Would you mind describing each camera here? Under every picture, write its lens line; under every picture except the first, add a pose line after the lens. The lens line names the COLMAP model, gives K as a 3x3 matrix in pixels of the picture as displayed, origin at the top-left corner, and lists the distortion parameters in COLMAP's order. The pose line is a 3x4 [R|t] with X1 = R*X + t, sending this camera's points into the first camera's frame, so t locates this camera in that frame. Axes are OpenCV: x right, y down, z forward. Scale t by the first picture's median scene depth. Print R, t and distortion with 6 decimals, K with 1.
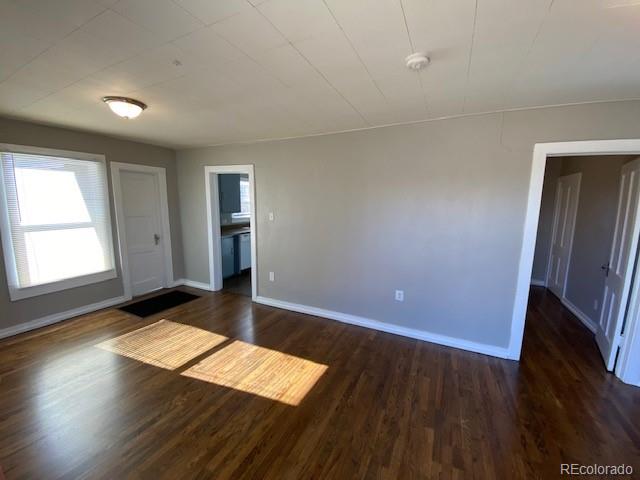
lens RADIAL K [[259.9, 0, 319.1], [0, 259.9, 238.7], [0, 0, 1]] dist [0.027711, -0.024395]
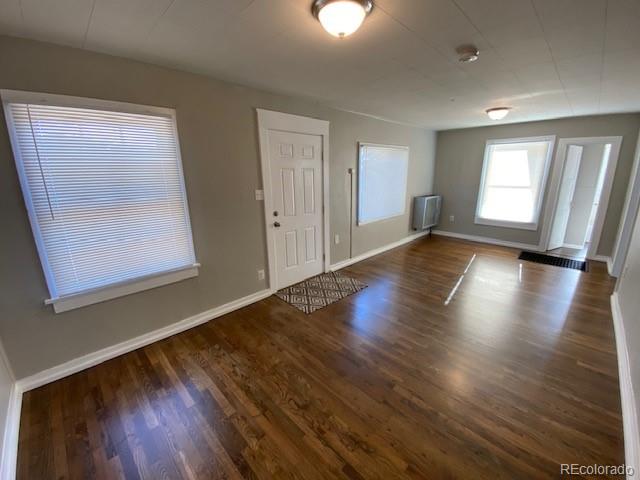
lens RADIAL K [[259.9, 0, 319.1], [0, 259.9, 238.7], [0, 0, 1]] dist [0.027711, -0.024395]
pose [[-0.319931, 0.229403, -0.919249, 0.917002], [-0.125981, 0.951328, 0.281254, -0.050444], [0.939028, 0.205790, -0.275458, 0.405630]]
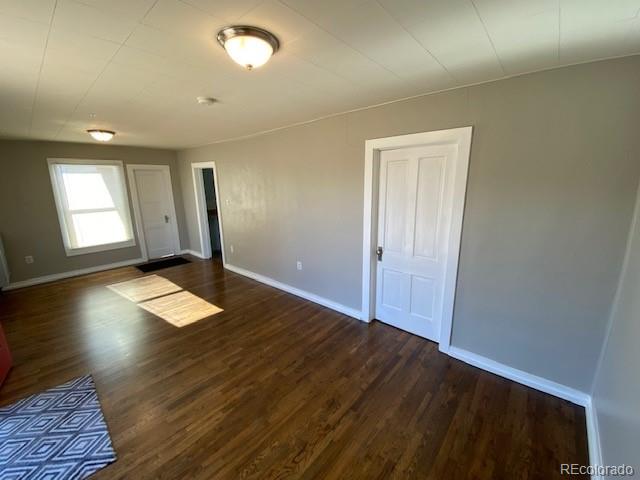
lens RADIAL K [[259.9, 0, 319.1], [0, 259.9, 238.7], [0, 0, 1]] dist [0.027711, -0.024395]
pose [[0.966316, 0.026369, -0.256003, 0.662853], [-0.007182, 0.997113, 0.075597, -0.006065], [0.257257, -0.071212, 0.963715, -0.151989]]
